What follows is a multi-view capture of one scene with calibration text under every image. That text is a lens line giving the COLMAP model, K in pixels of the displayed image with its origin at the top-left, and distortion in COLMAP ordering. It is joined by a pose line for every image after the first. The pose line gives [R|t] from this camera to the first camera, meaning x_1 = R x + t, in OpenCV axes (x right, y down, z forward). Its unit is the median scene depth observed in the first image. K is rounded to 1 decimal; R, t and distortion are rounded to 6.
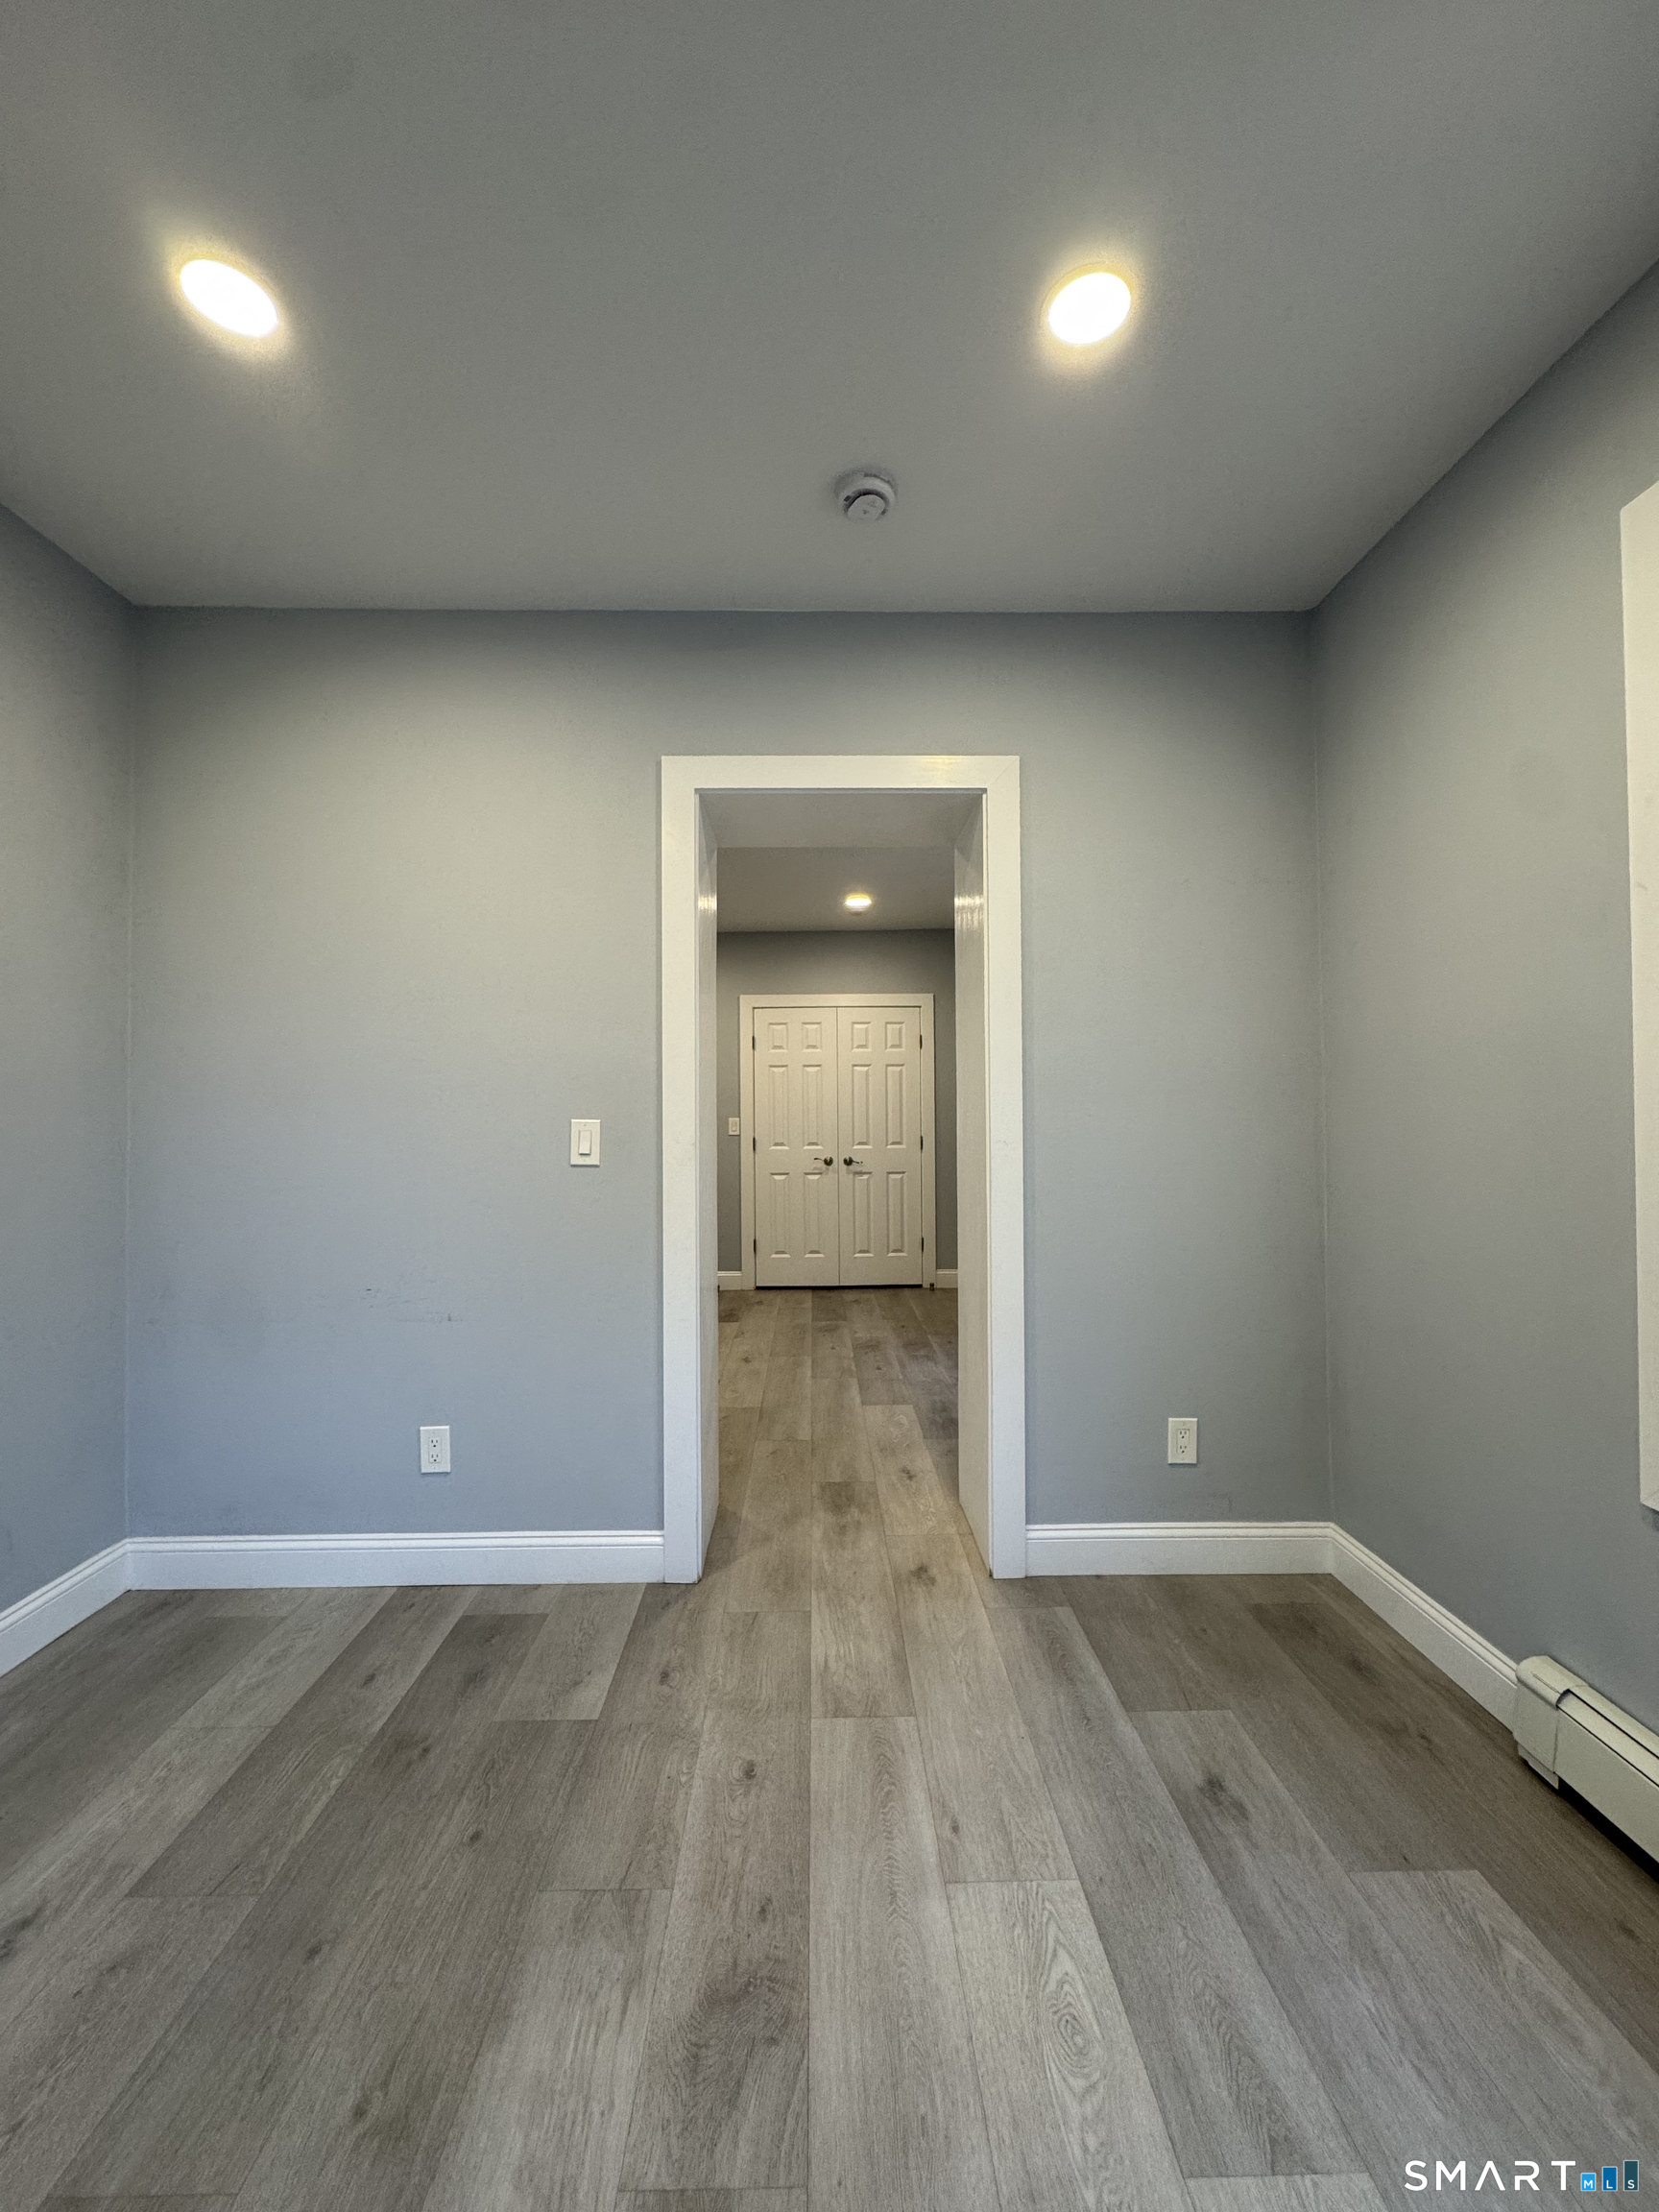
lens RADIAL K [[853.0, 0, 840.1], [0, 853.0, 1102.9], [0, 0, 1]] dist [-0.001313, -0.000133]
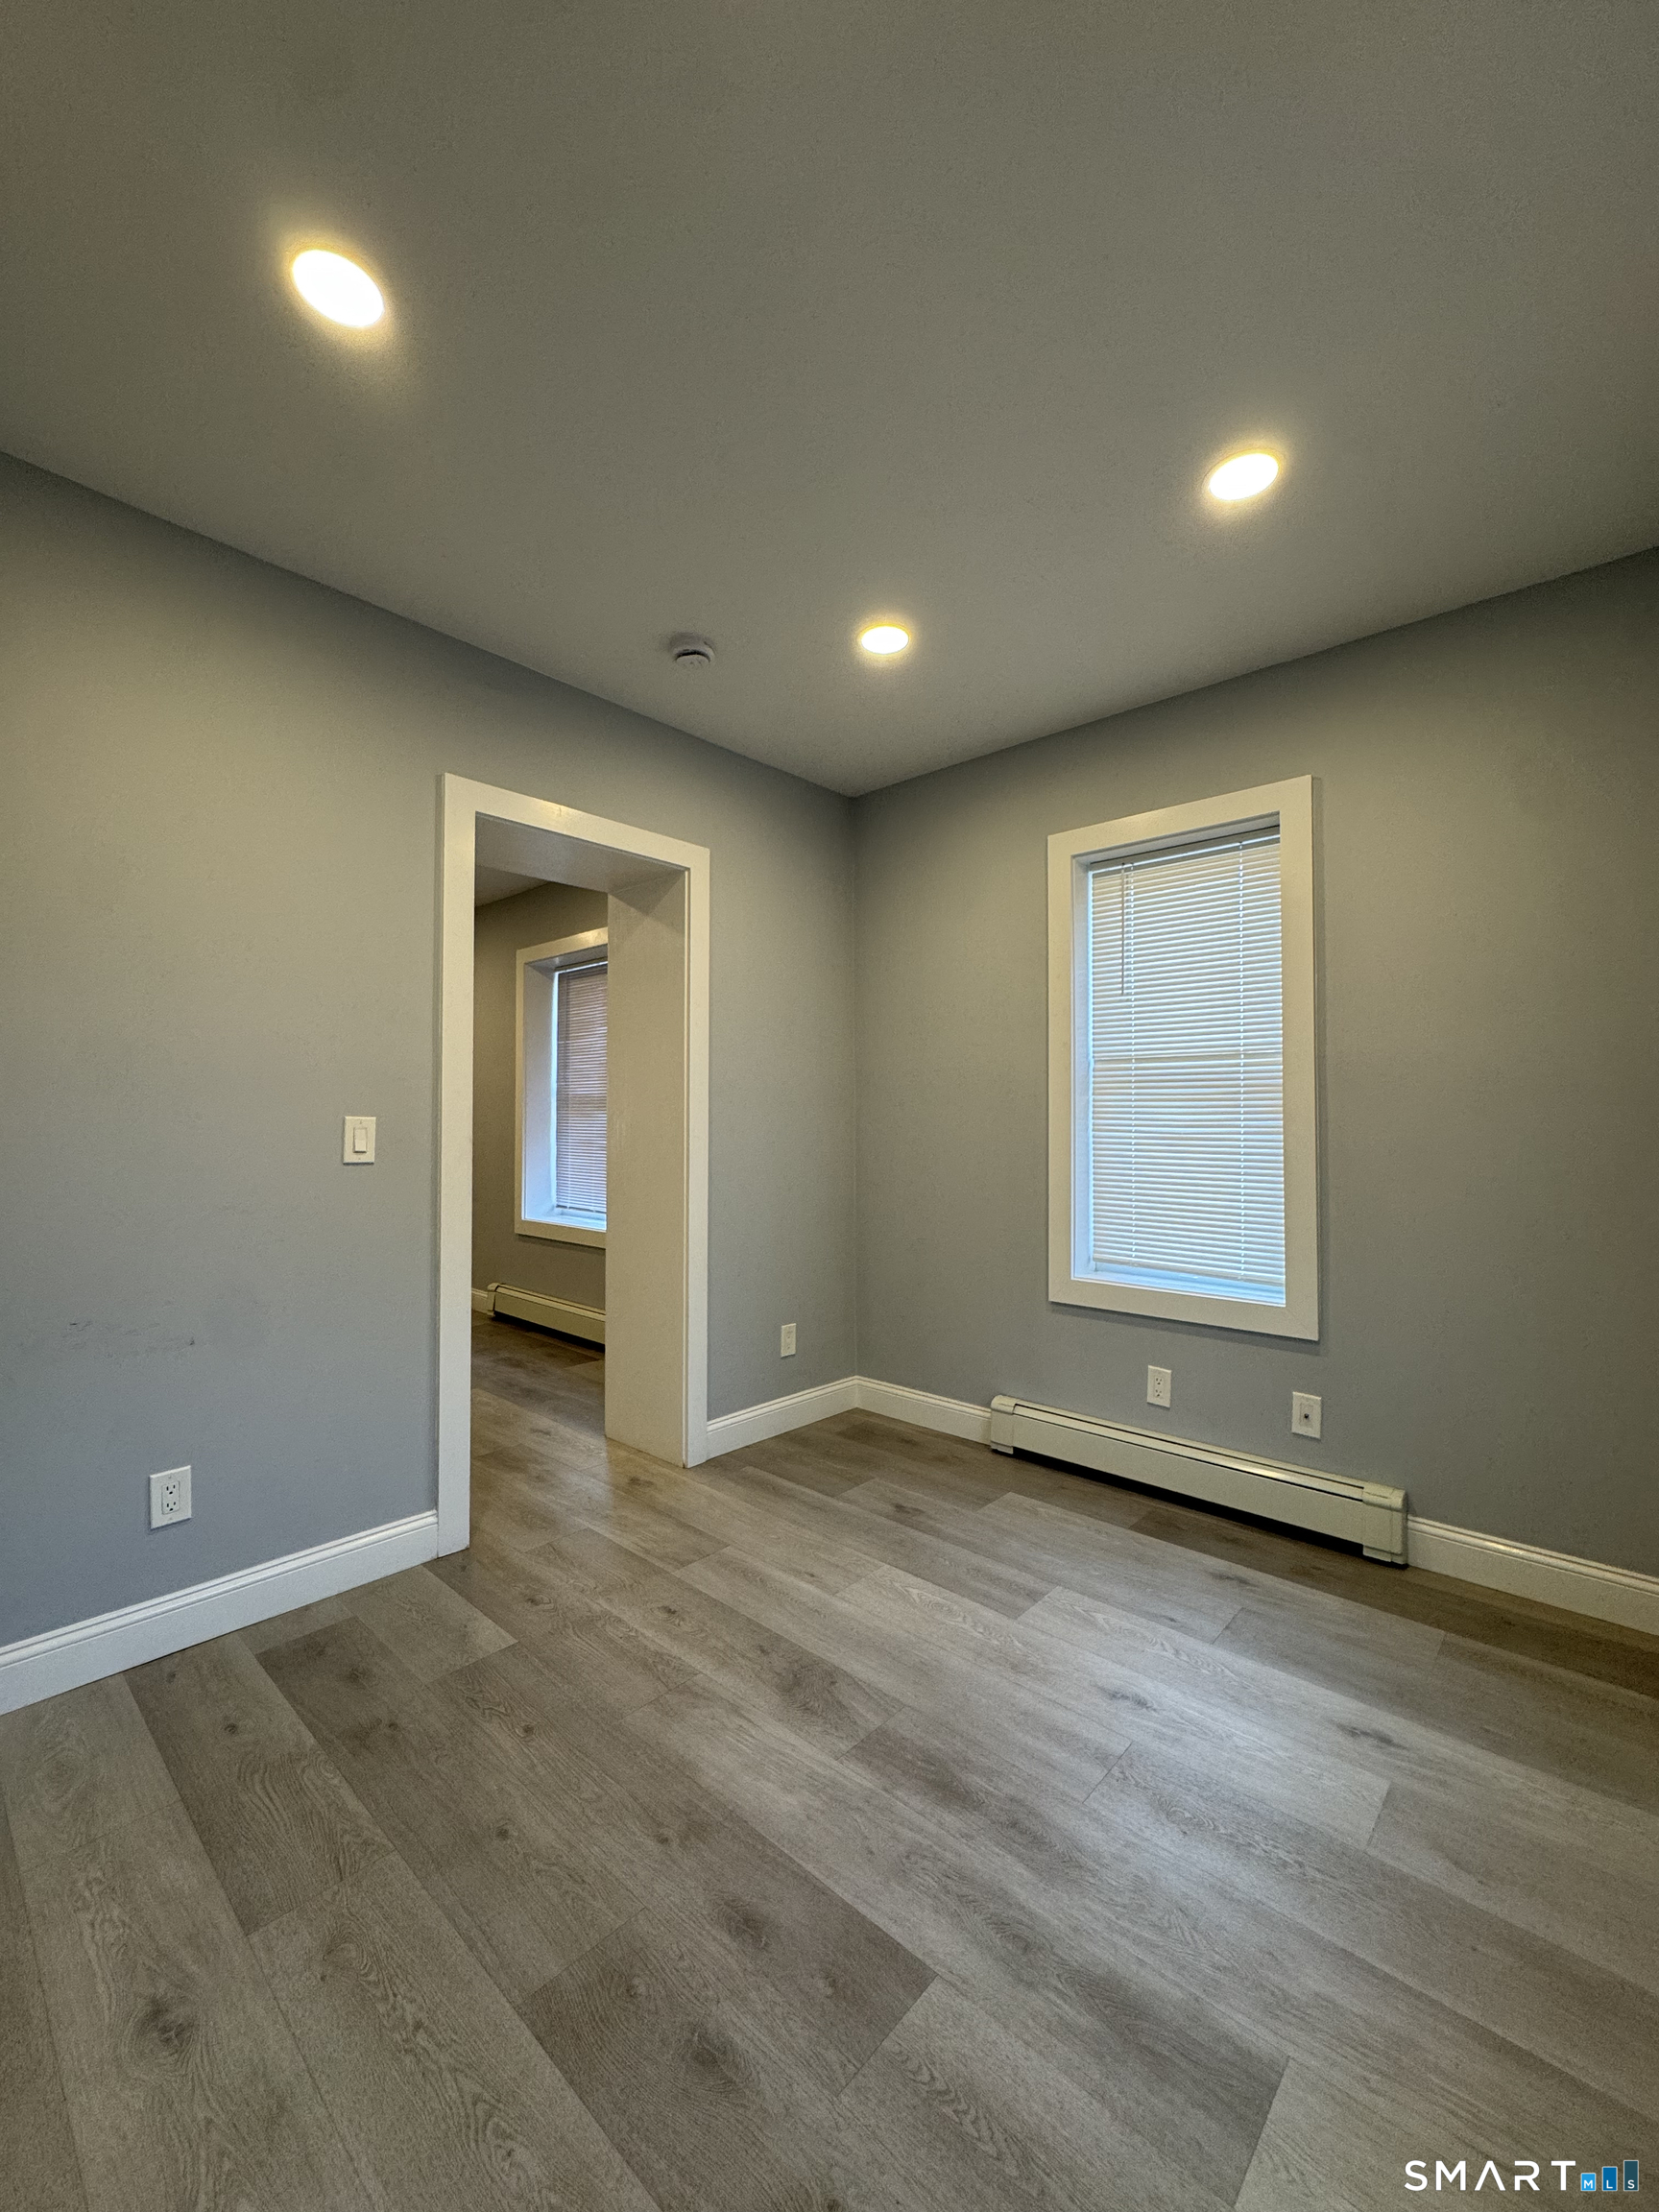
lens RADIAL K [[896.2, 0, 751.3], [0, 896.2, 1101.6], [0, 0, 1]] dist [-0.000363, -0.000101]
pose [[0.718283, 0.023260, 0.695362, -0.850491], [-0.021210, 0.999709, -0.011531, 0.005023], [-0.695428, -0.006466, 0.718567, -0.072621]]
